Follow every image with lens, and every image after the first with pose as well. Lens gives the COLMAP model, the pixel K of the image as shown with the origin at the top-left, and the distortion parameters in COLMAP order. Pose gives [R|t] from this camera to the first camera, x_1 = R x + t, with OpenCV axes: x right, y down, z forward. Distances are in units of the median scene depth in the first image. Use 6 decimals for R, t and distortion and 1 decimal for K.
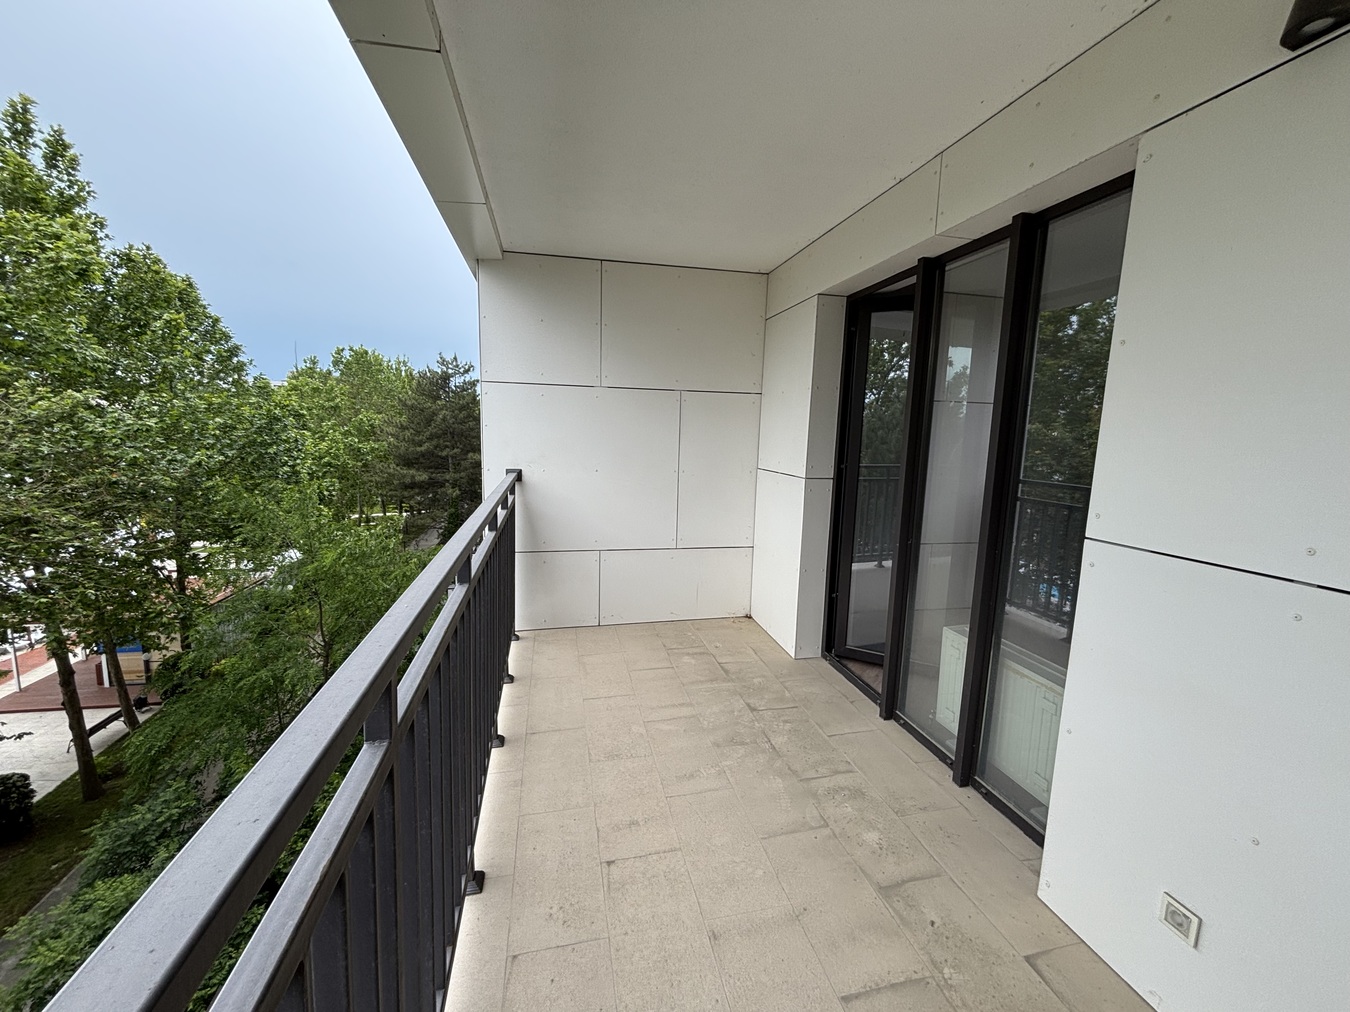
lens RADIAL K [[548.5, 0, 670.7], [0, 548.5, 504.5], [0, 0, 1]] dist [0.002182, -0.000717]
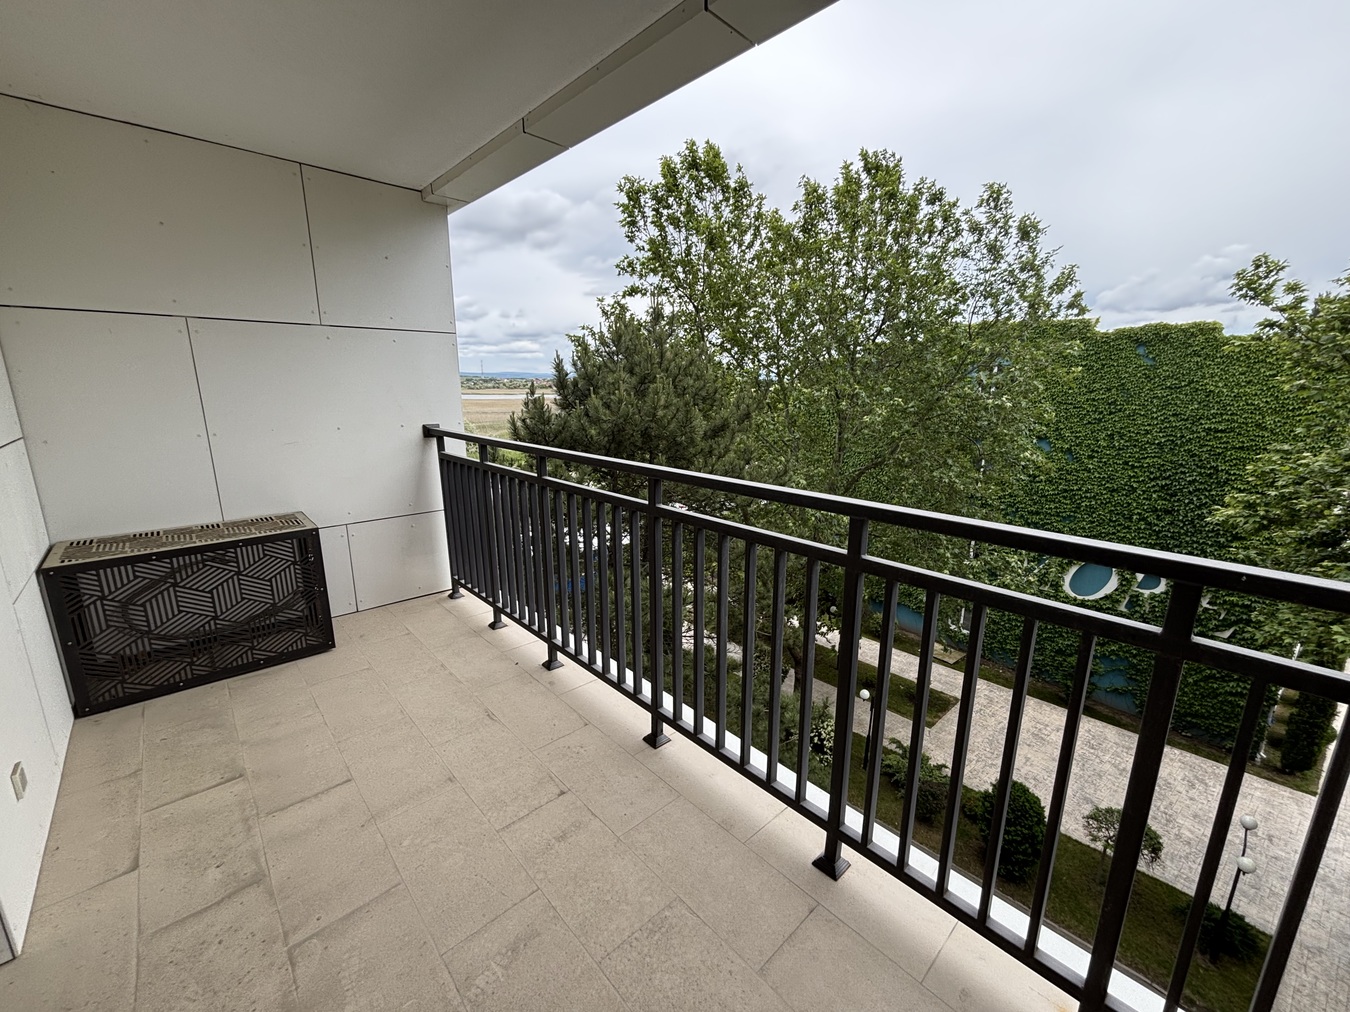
lens RADIAL K [[548.5, 0, 671.1], [0, 548.5, 504.3], [0, 0, 1]] dist [0.002182, -0.000717]
pose [[-0.863102, 0.081479, -0.498413, 0.019062], [-0.098074, 0.941070, 0.323679, -0.023284], [0.495415, 0.328250, -0.804249, 0.178443]]
